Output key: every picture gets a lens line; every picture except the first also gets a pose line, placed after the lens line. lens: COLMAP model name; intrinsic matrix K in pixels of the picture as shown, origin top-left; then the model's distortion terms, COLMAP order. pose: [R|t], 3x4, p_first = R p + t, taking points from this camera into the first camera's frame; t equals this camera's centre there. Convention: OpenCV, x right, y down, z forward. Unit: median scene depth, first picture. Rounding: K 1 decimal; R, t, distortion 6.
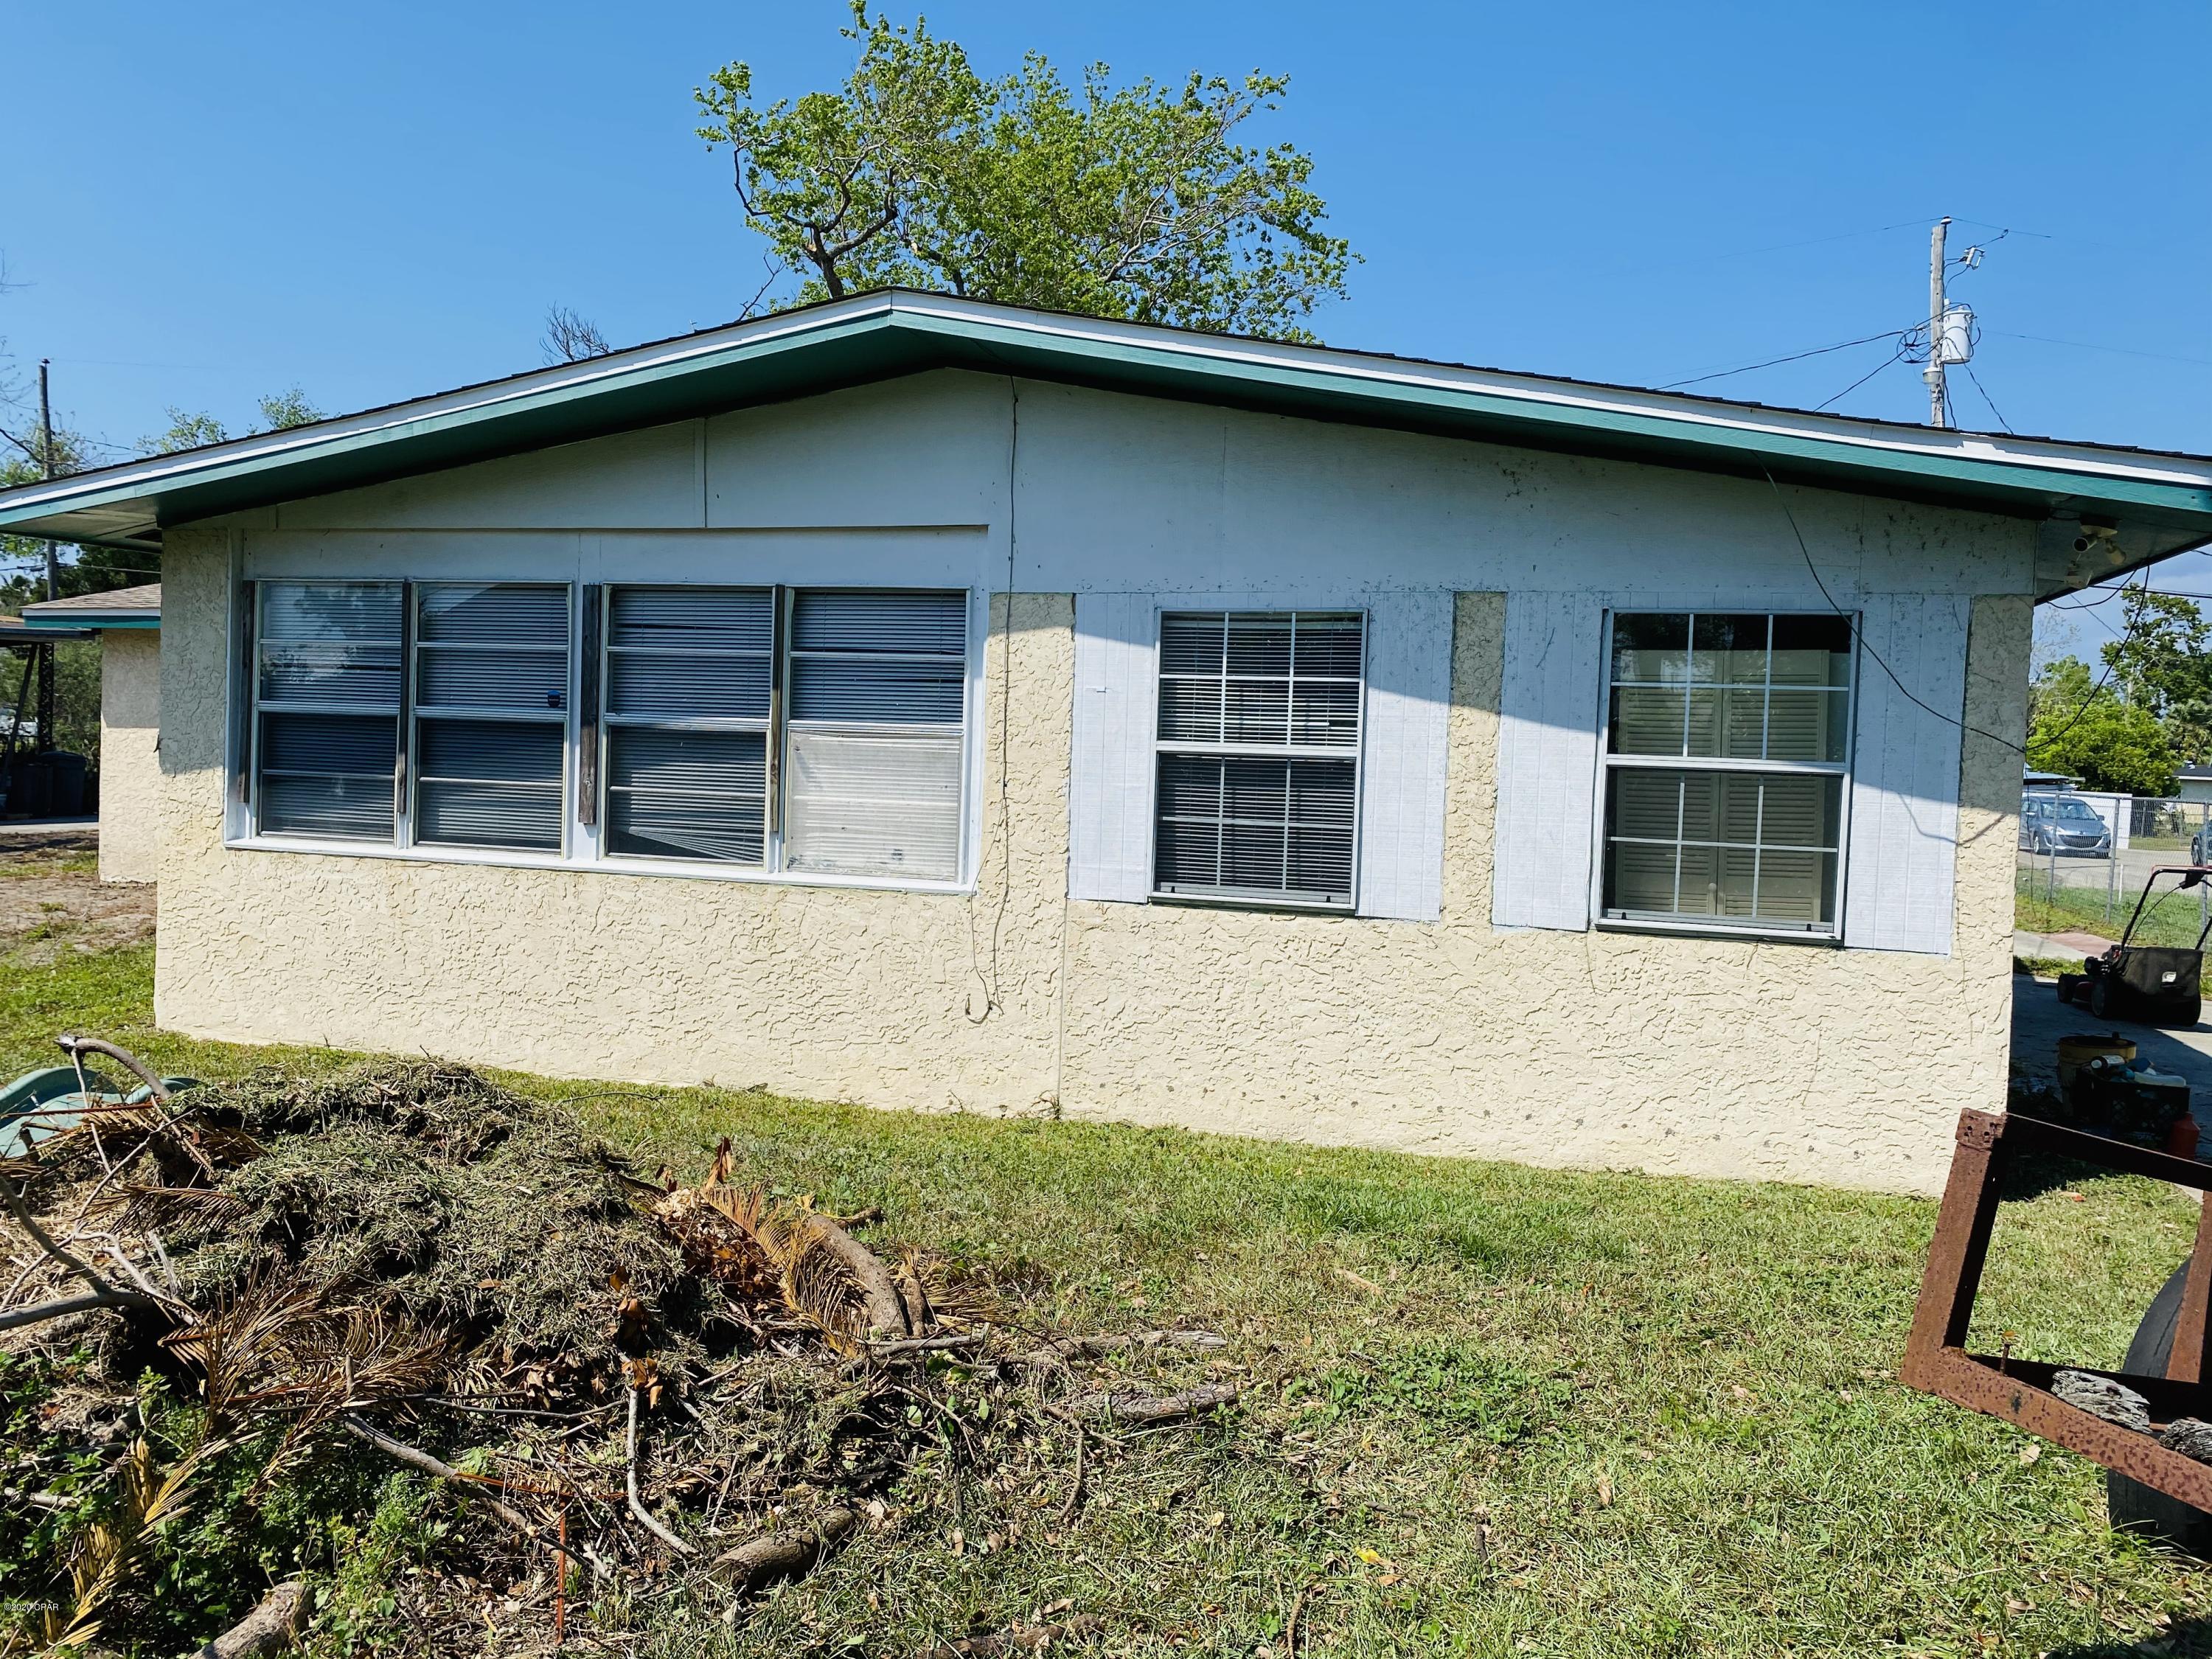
lens RADIAL K [[1686.8, 0, 1105.5], [0, 1686.8, 828.4], [0, 0, 1]] dist [0.032319, -0.034645]
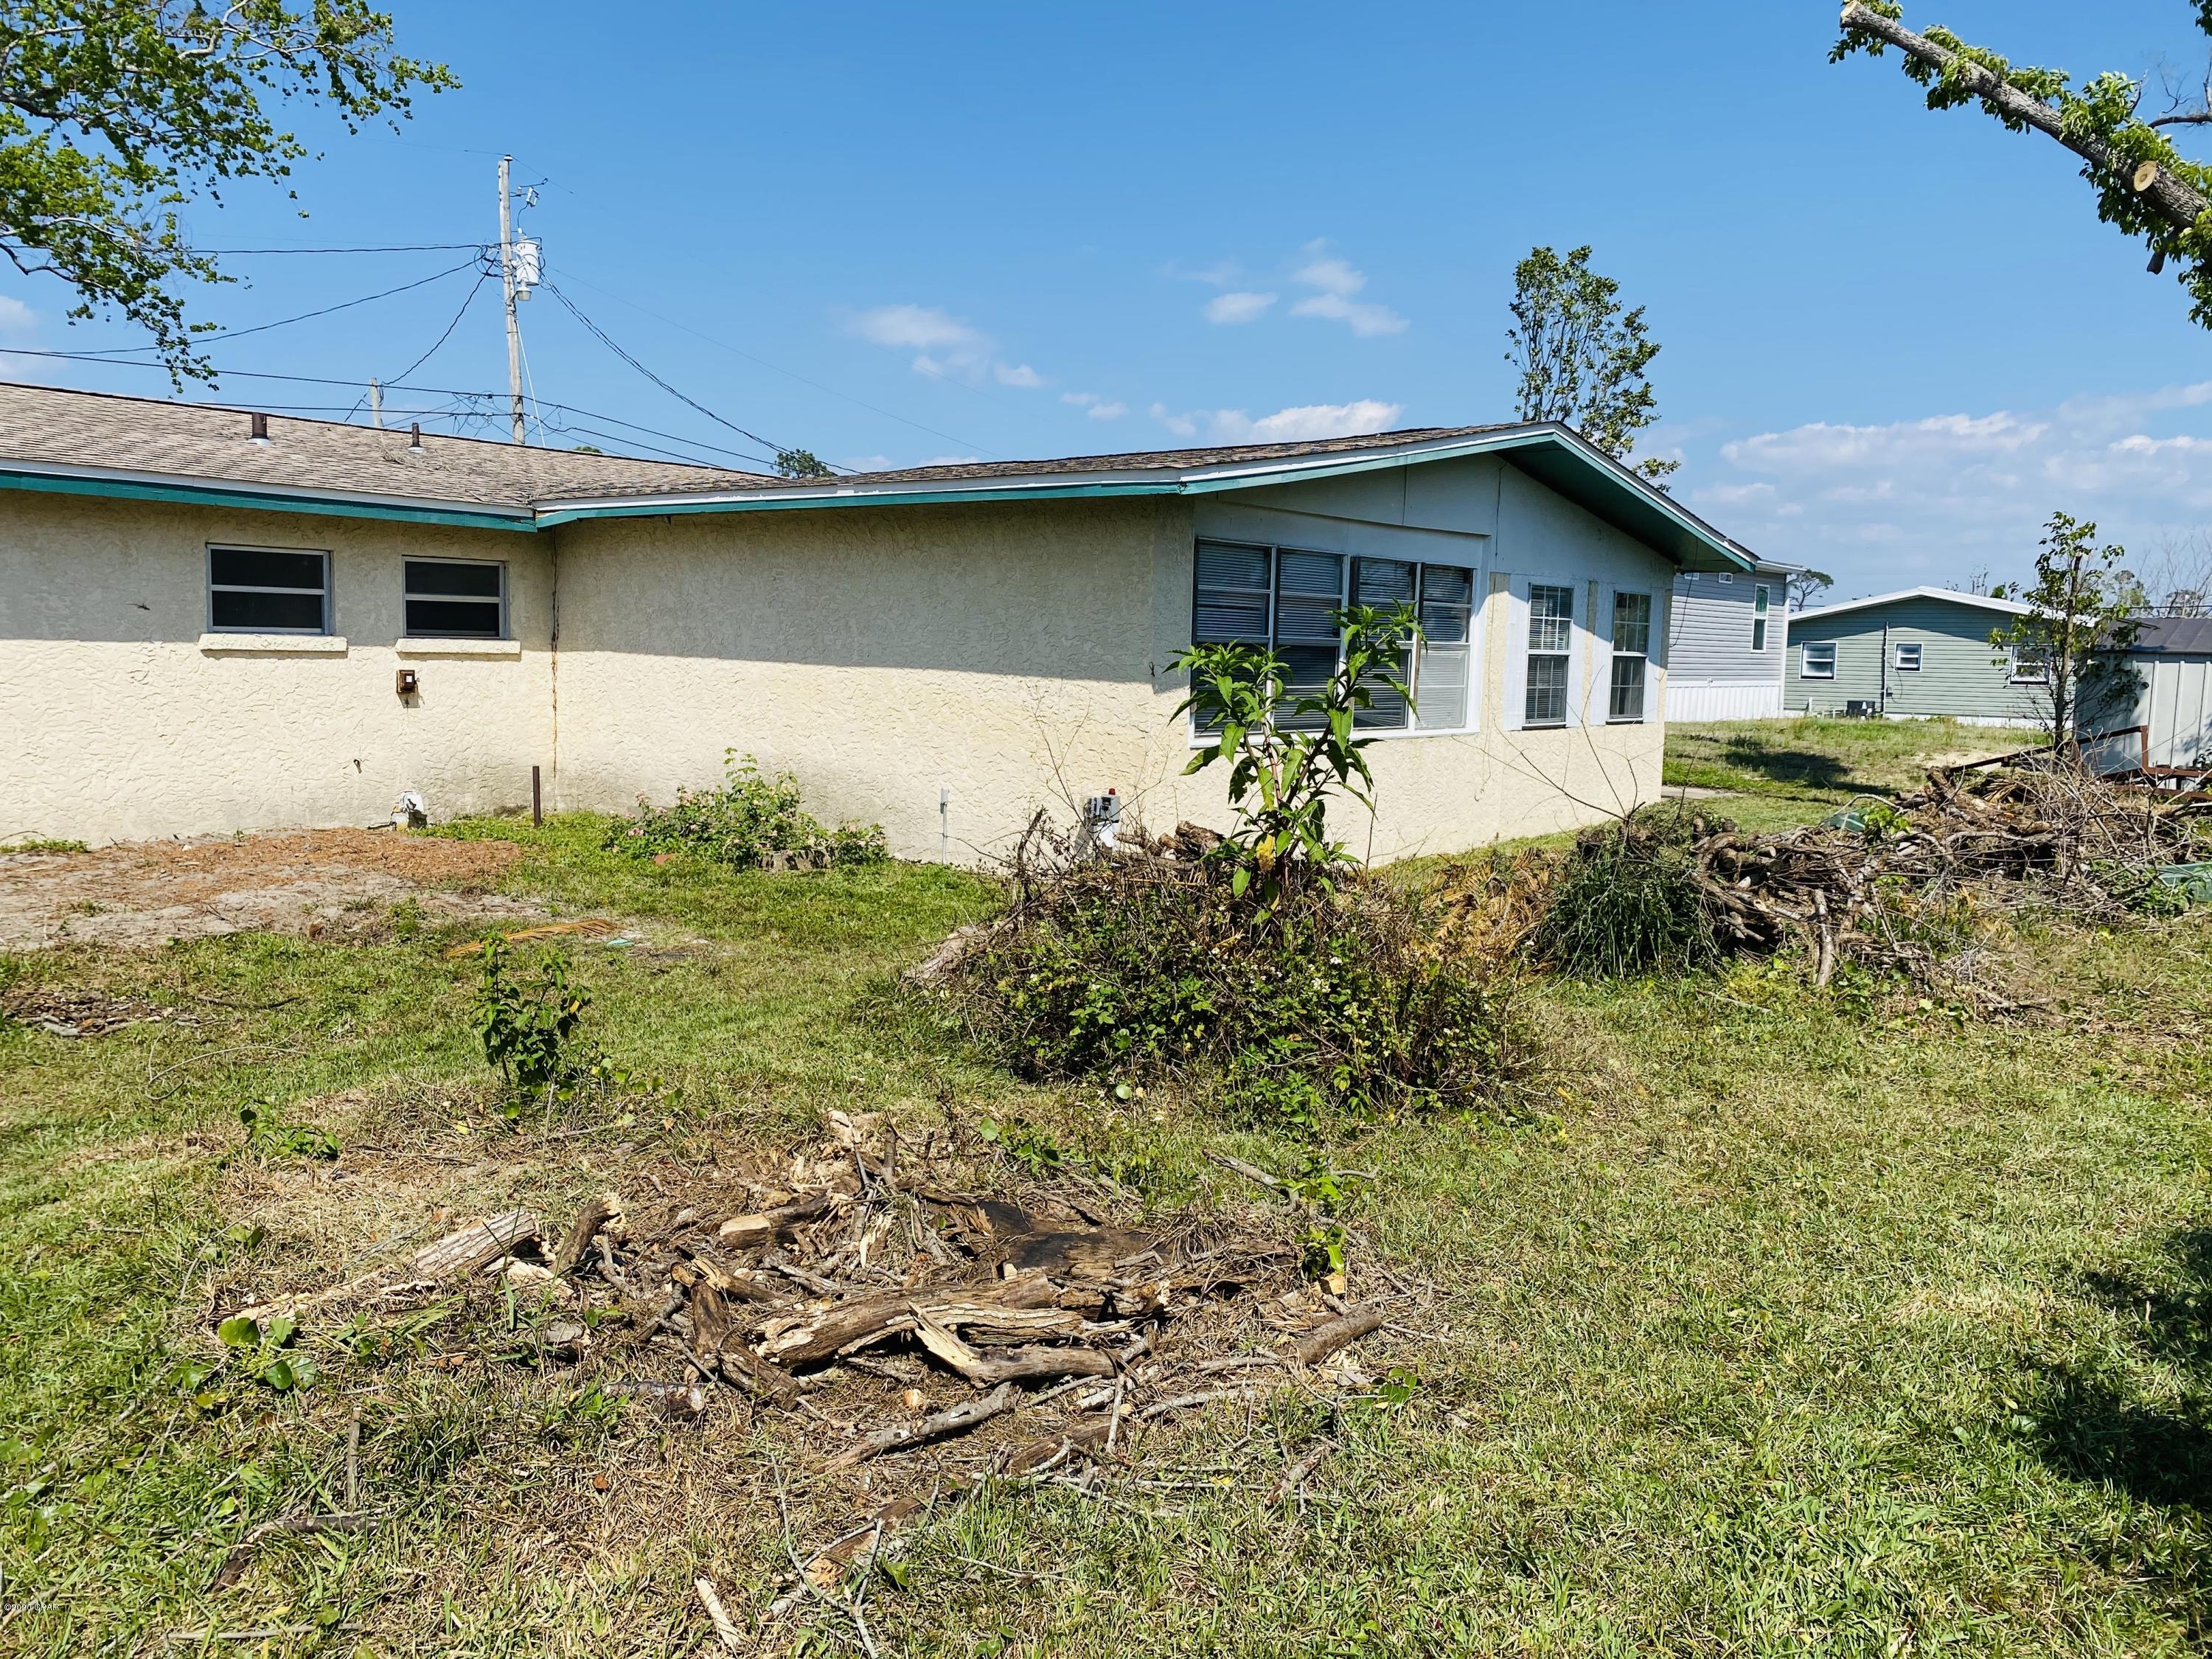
lens RADIAL K [[1686.8, 0, 1110.8], [0, 1686.8, 820.1], [0, 0, 1]] dist [0.032319, -0.034645]
pose [[0.390543, -0.119939, 0.912738, -2.018708], [0.035338, 0.992699, 0.115326, -0.098373], [-0.919906, -0.012786, 0.391930, 0.645055]]
